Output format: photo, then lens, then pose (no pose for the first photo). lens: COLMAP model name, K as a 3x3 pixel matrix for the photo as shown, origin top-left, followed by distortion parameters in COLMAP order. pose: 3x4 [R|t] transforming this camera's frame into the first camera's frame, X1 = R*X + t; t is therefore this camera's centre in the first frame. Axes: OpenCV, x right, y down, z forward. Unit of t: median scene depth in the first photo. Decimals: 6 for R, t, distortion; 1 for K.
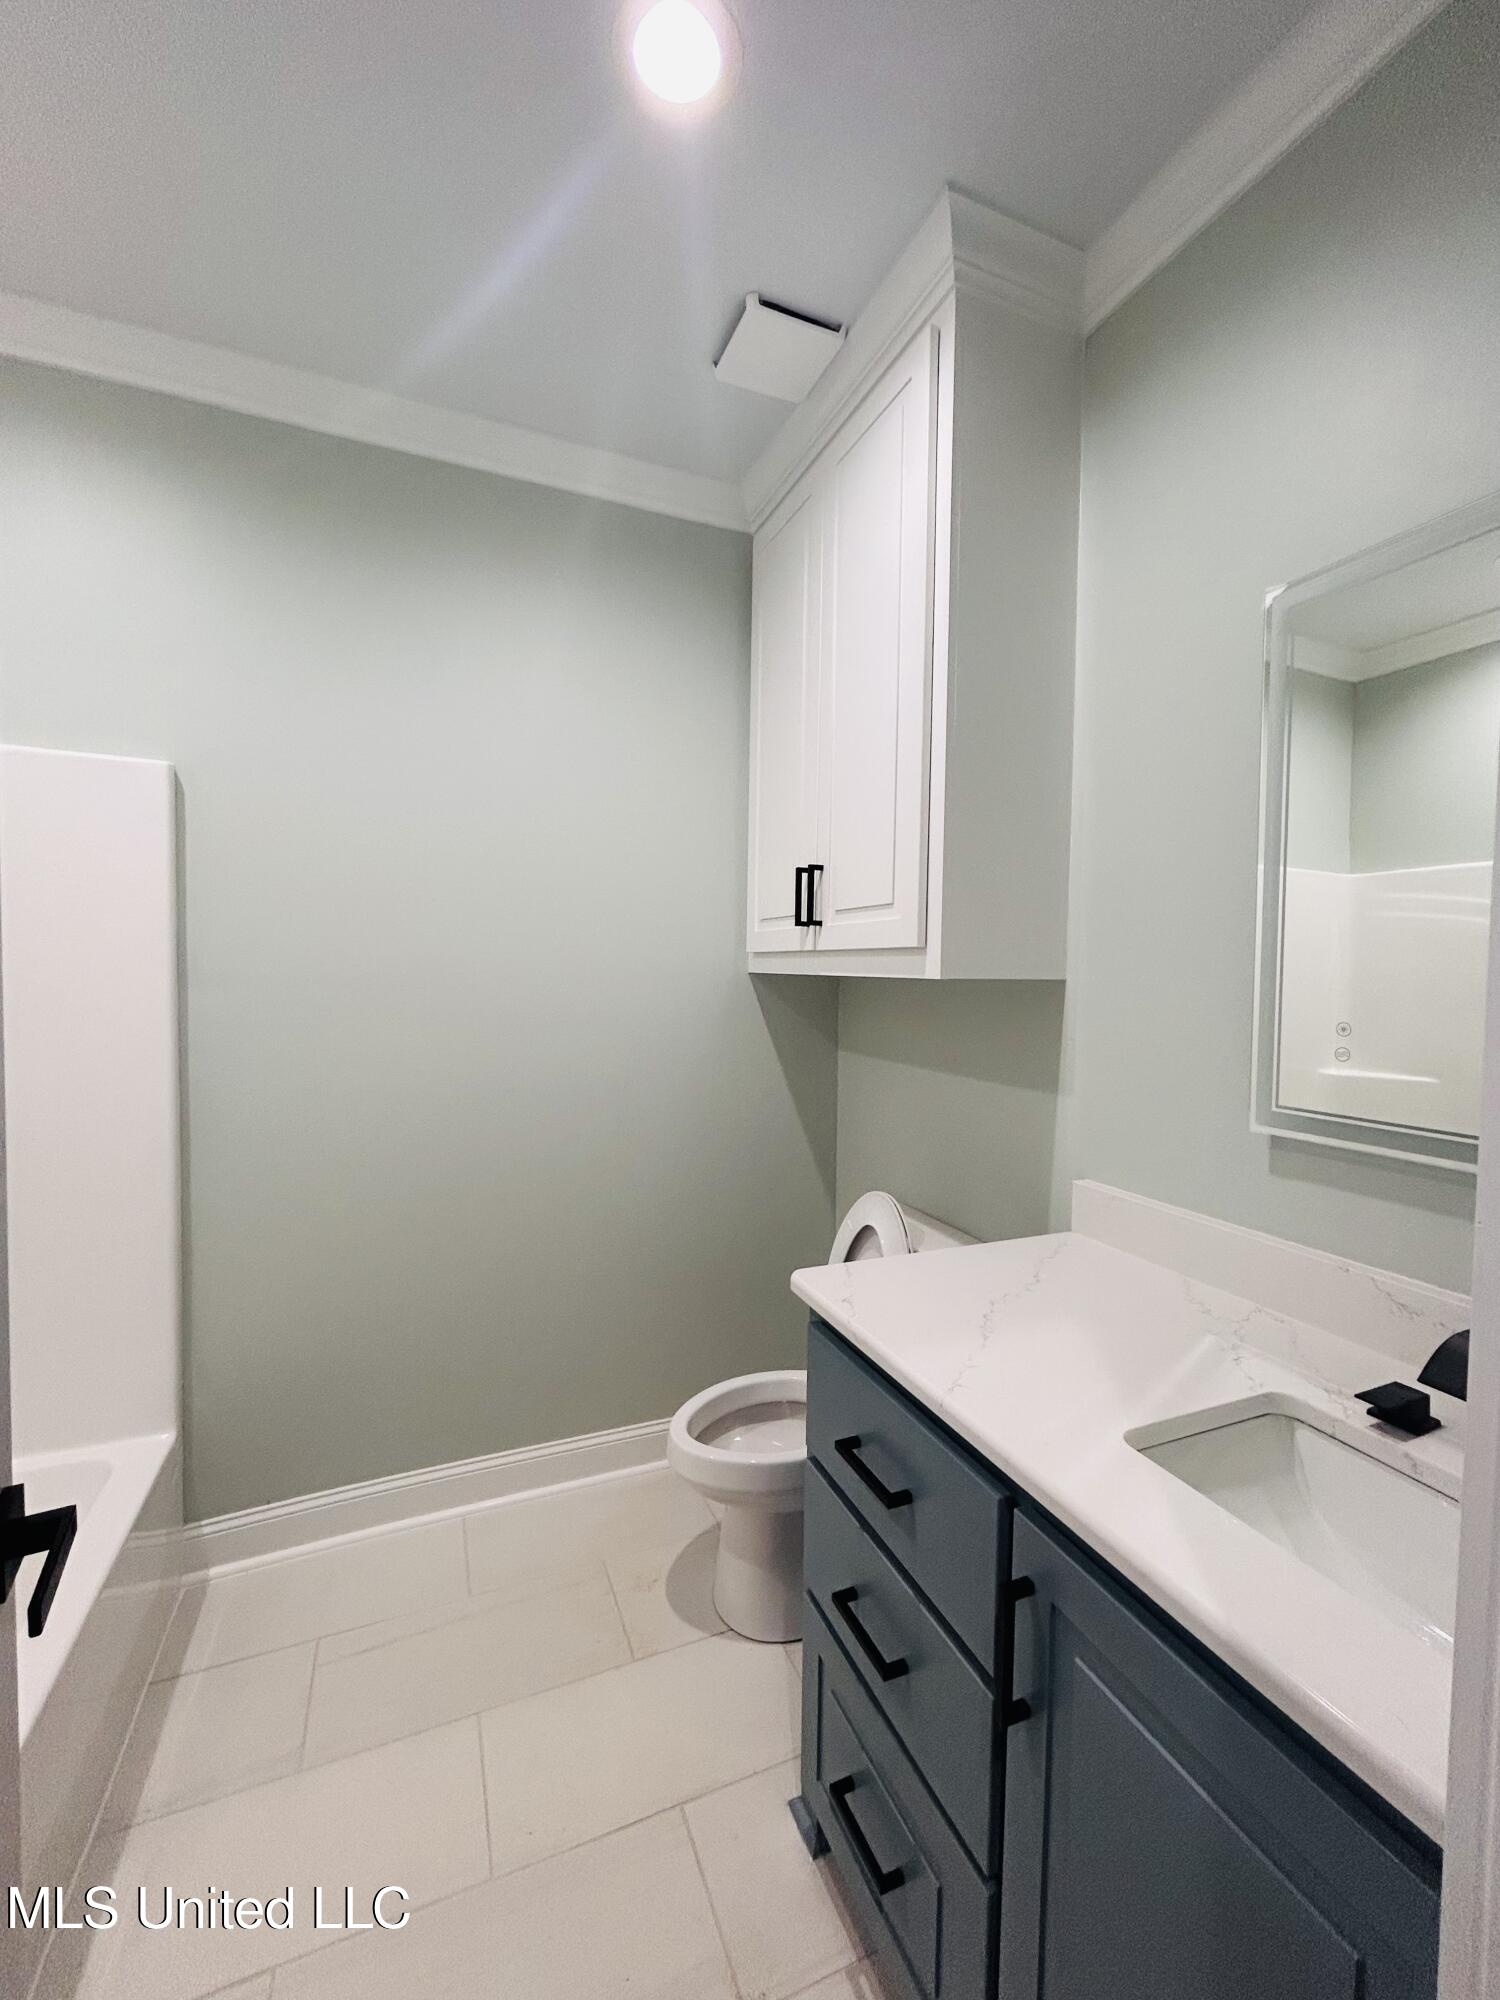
lens RADIAL K [[802.3, 0, 748.7], [0, 802.3, 998.6], [0, 0, 1]] dist [-0.000335, 0.000215]
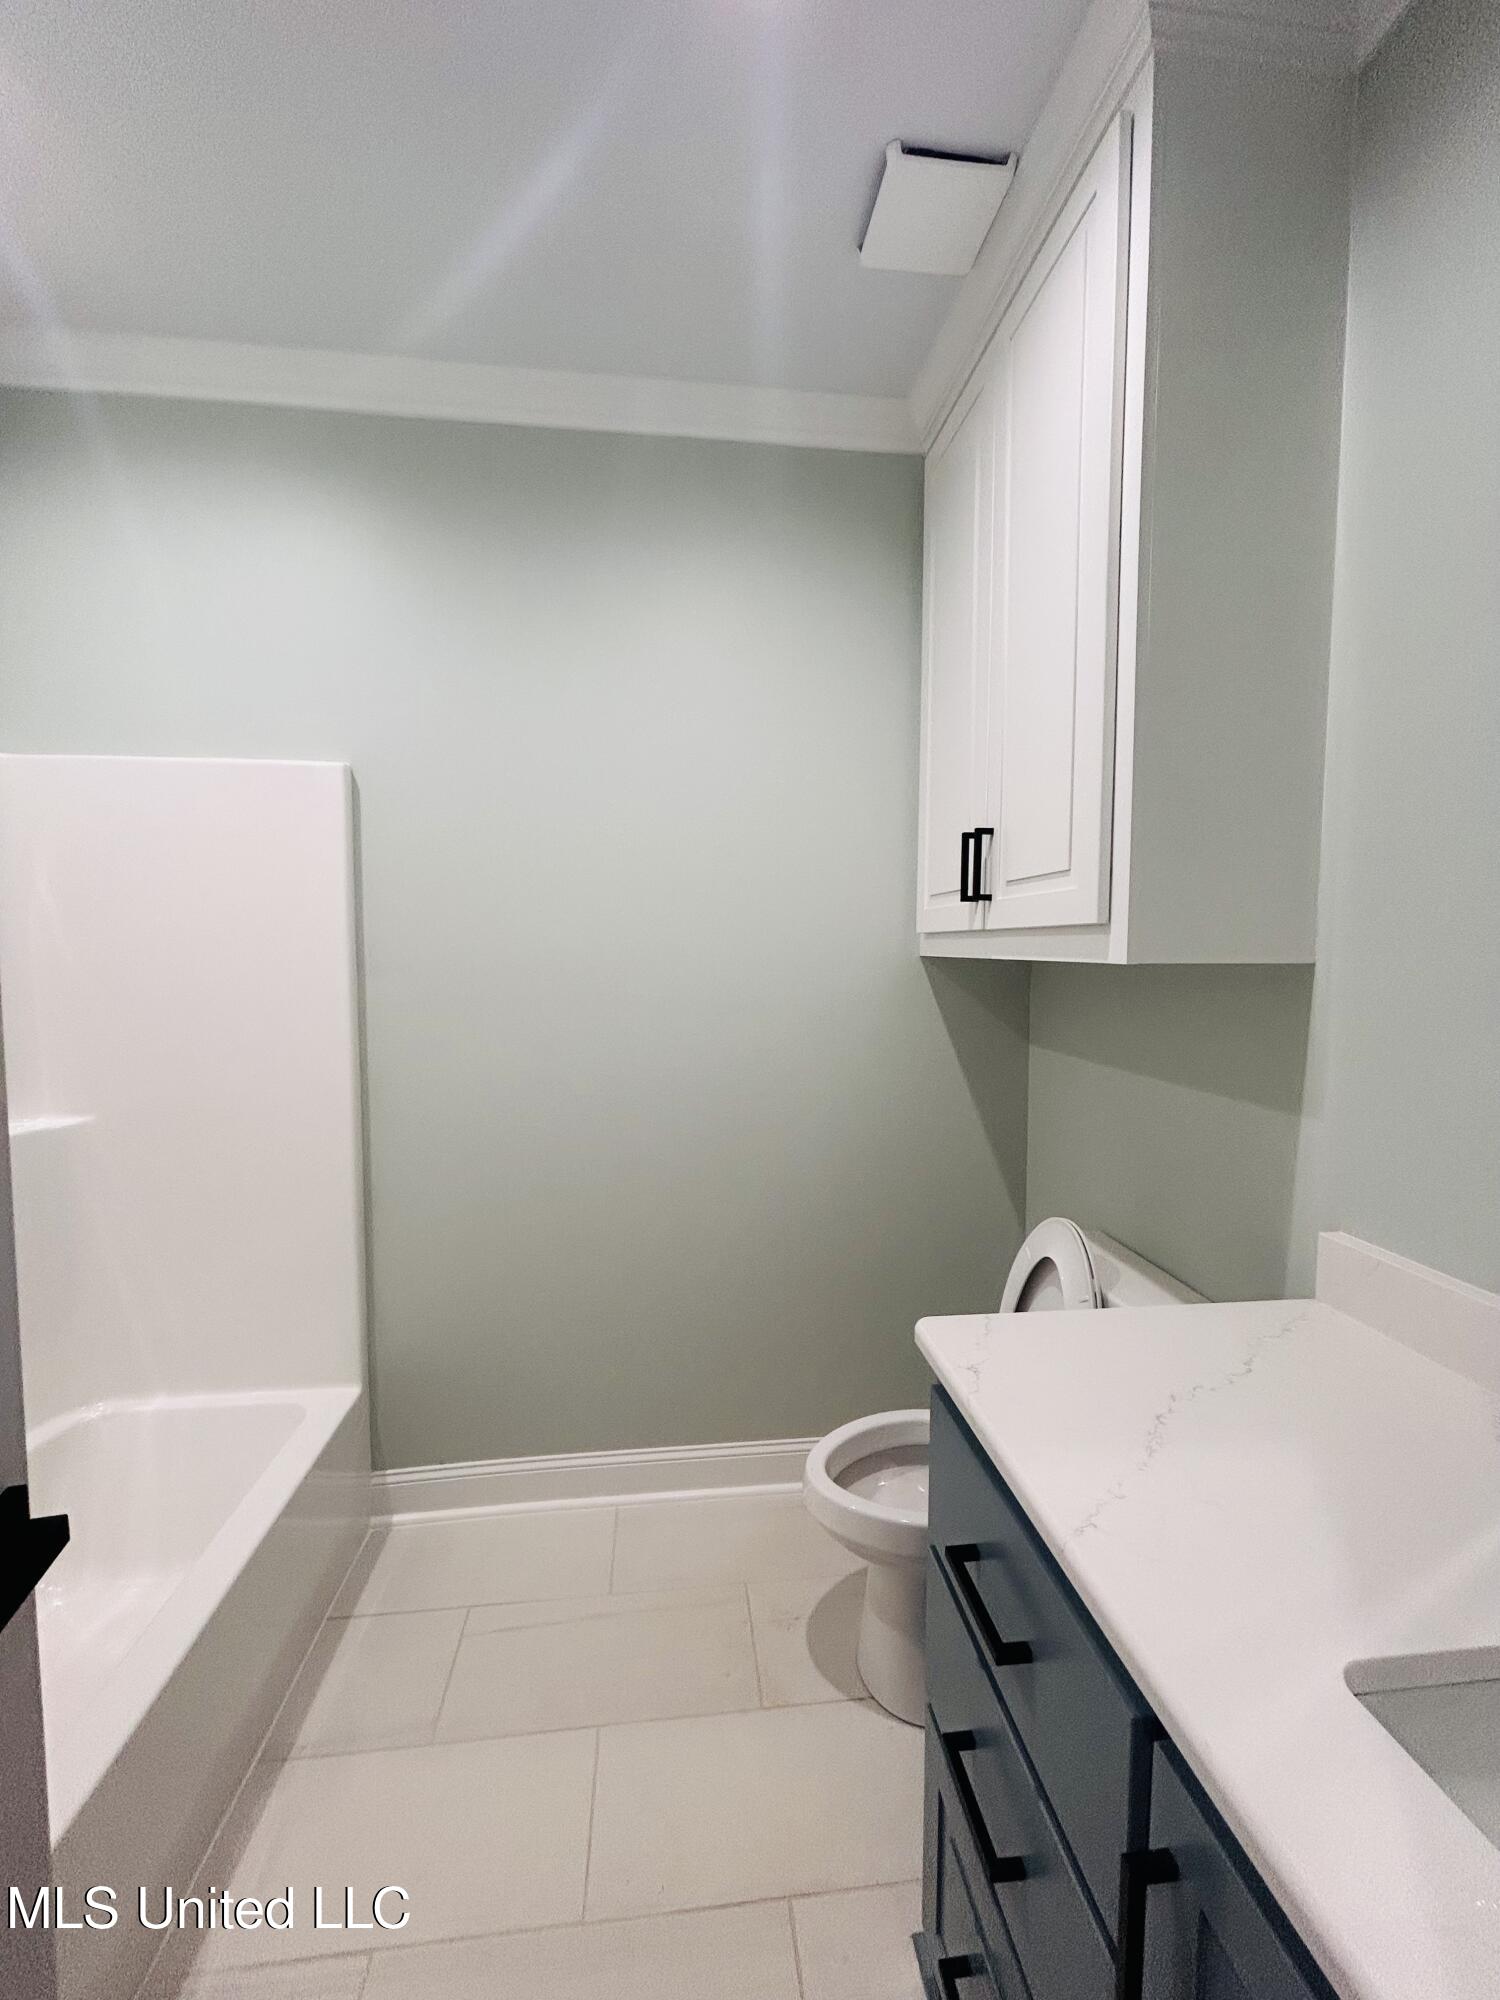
lens RADIAL K [[802.3, 0, 752.0], [0, 802.3, 998.7], [0, 0, 1]] dist [-0.000335, 0.000215]
pose [[0.961270, 0.006873, -0.275524, 0.089619], [-0.000931, 0.999764, 0.021689, -0.005881], [0.275608, -0.020593, 0.961050, 0.125499]]
